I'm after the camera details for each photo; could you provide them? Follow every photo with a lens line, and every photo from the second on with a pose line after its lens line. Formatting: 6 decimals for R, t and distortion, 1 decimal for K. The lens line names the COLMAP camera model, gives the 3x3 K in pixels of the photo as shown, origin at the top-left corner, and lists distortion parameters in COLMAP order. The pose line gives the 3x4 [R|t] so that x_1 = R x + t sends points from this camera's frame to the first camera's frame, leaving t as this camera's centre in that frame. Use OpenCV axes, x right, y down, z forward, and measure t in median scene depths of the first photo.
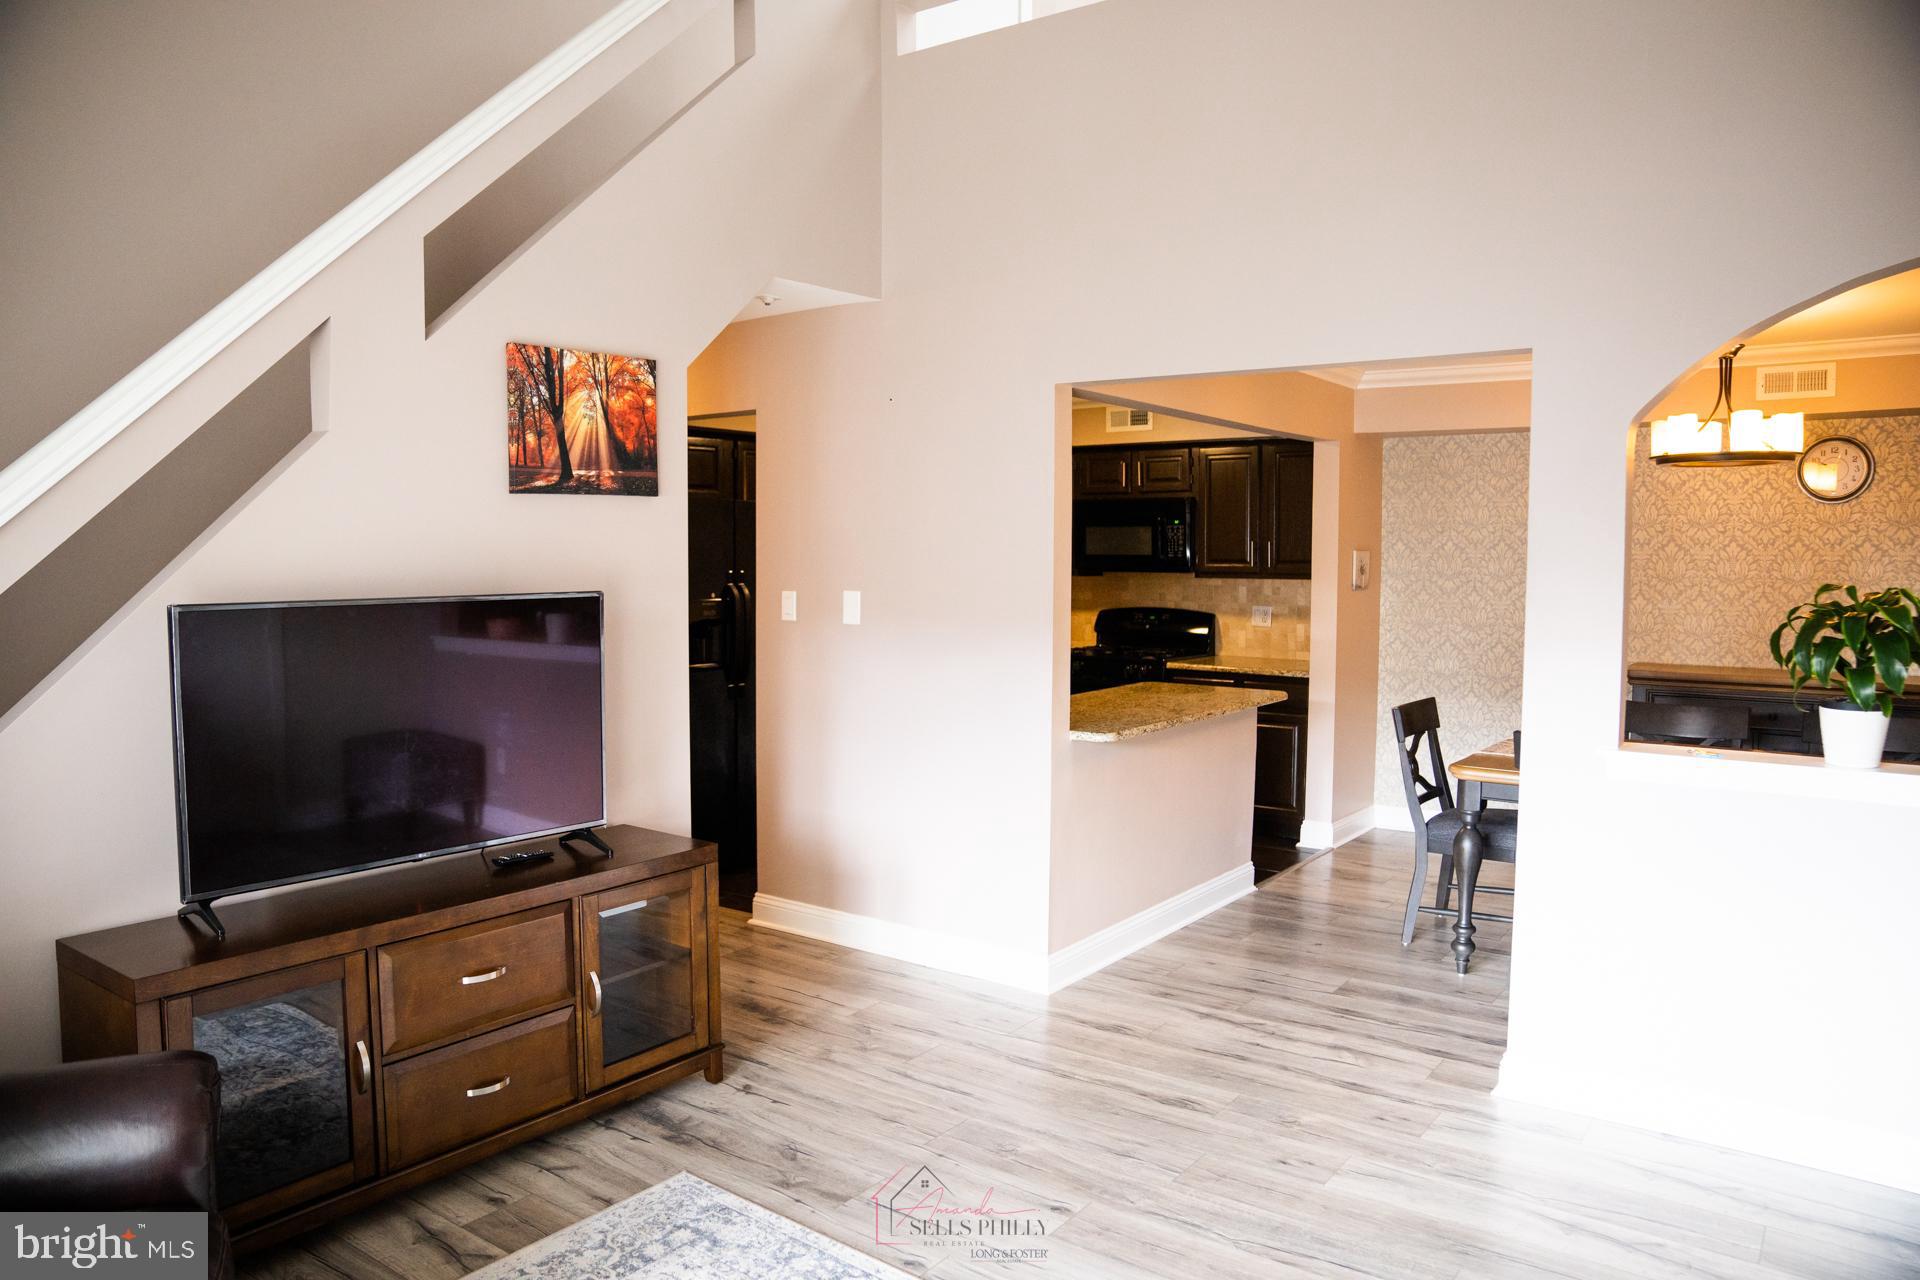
lens RADIAL K [[1340.2, 0, 950.1], [0, 1340.2, 634.9], [0, 0, 1]] dist [-0.068232, 0.000681]
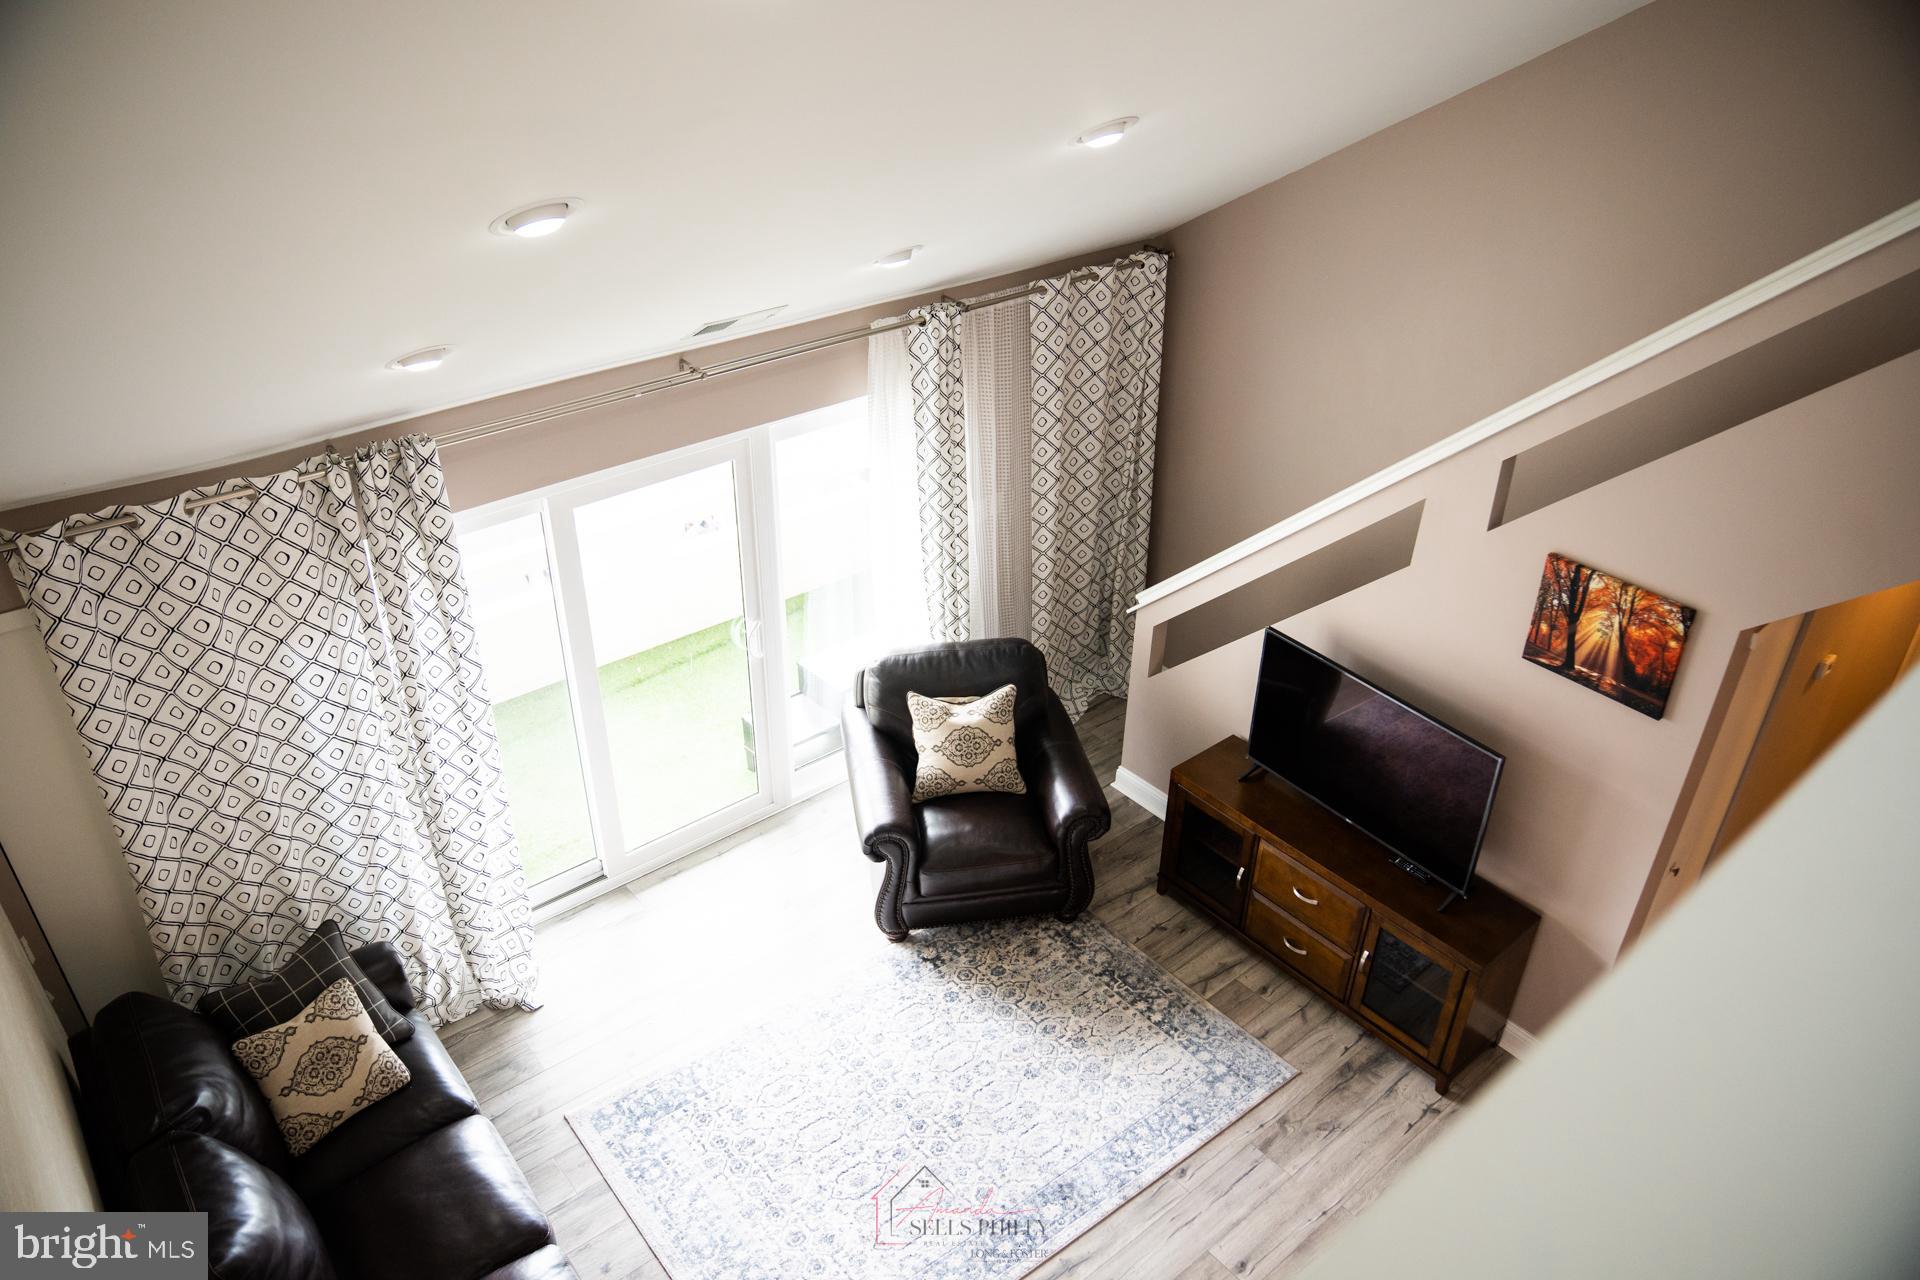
lens RADIAL K [[1340.2, 0, 955.8], [0, 1340.2, 643.5], [0, 0, 1]] dist [-0.068232, 0.000681]
pose [[-0.244292, 0.503197, -0.828924, 0.834898], [-0.069158, 0.843606, 0.532491, -0.738846], [0.967232, 0.187410, -0.171286, 0.664280]]
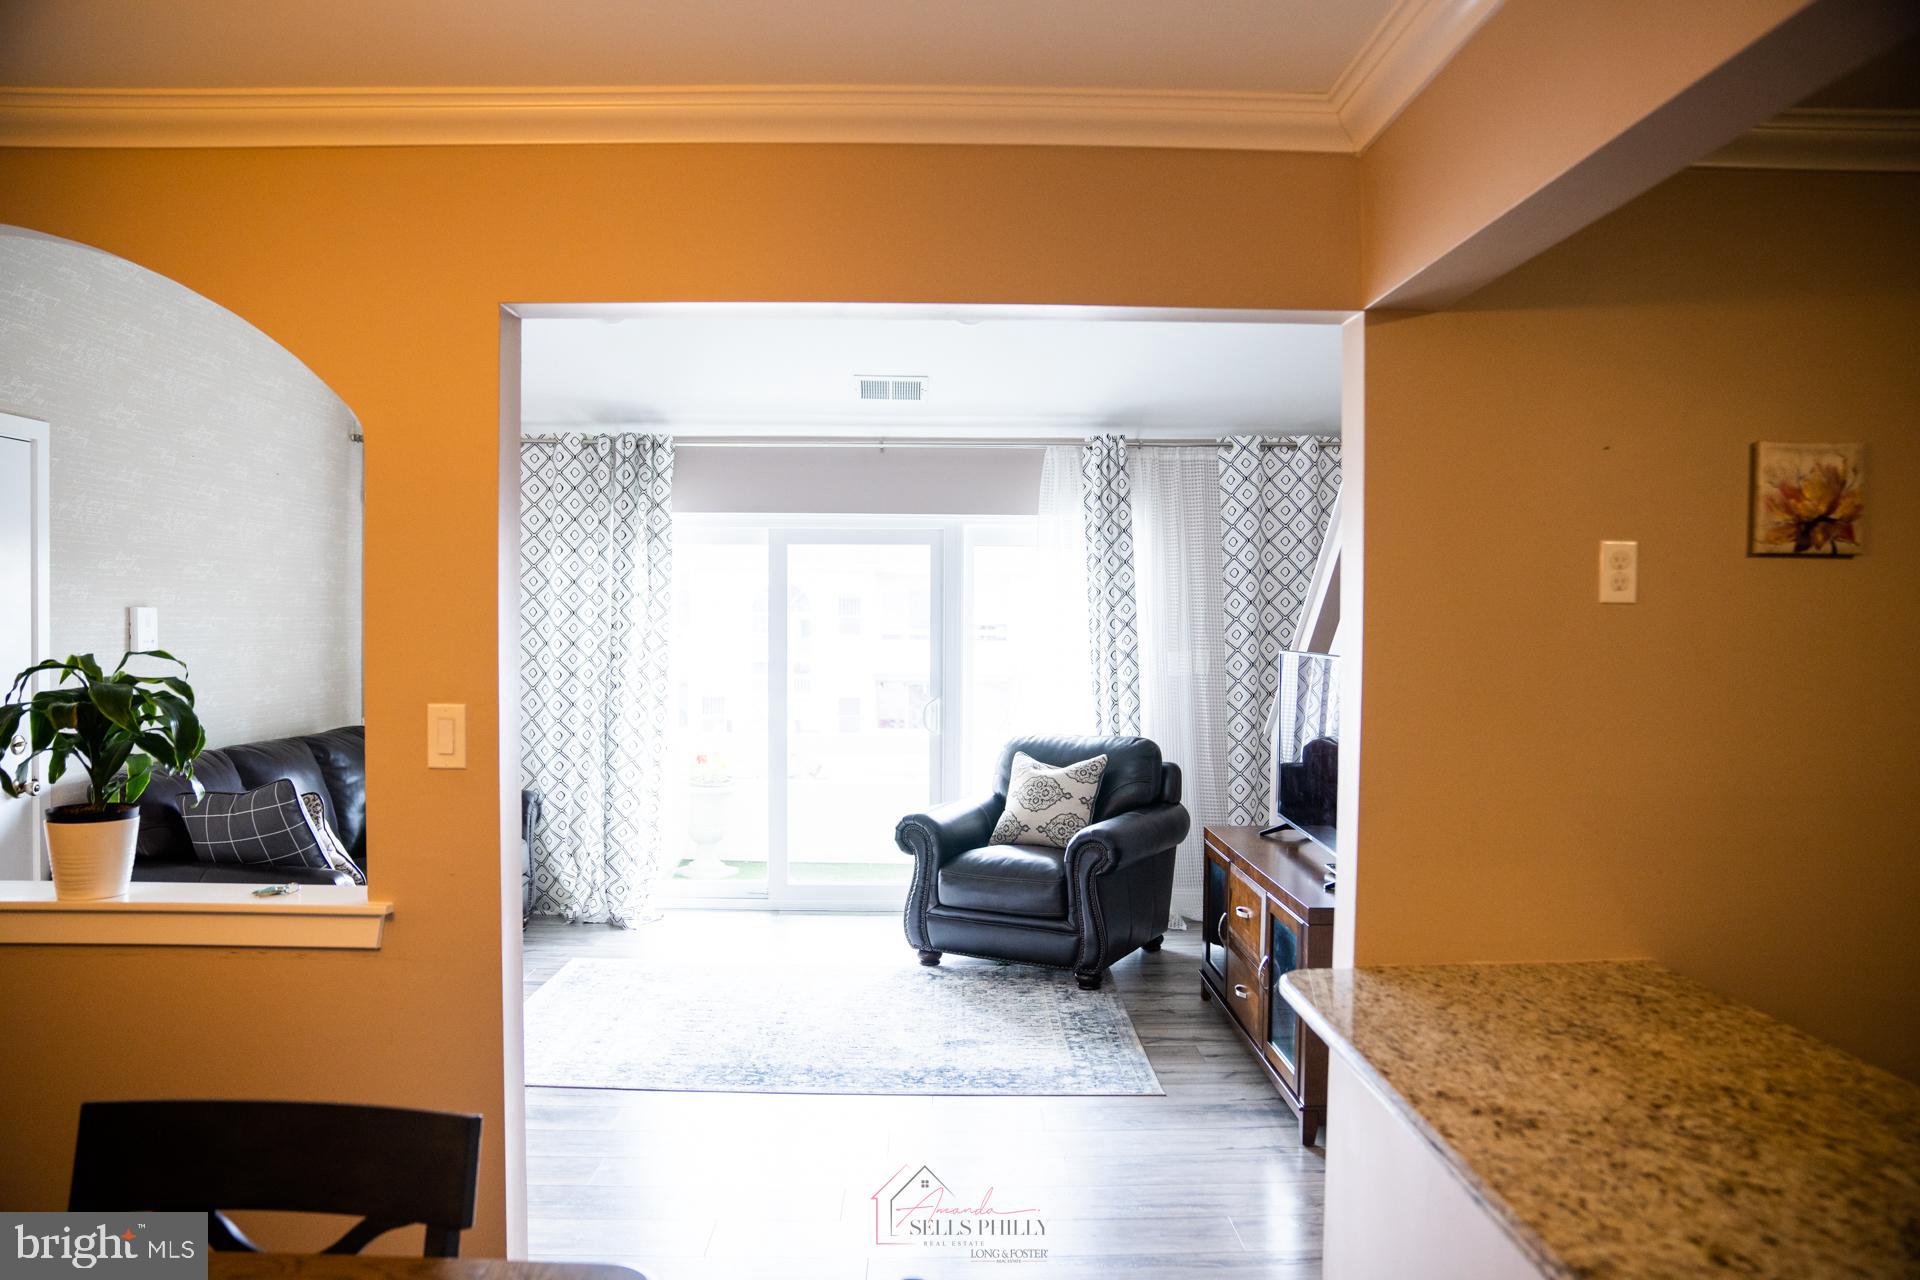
lens RADIAL K [[1340.2, 0, 965.0], [0, 1340.2, 645.7], [0, 0, 1]] dist [-0.068232, 0.000681]
pose [[-0.798749, 0.001345, -0.601663, 0.640513], [-0.042878, 0.997328, 0.059154, -0.091519], [0.600134, 0.073047, -0.796557, 1.624458]]
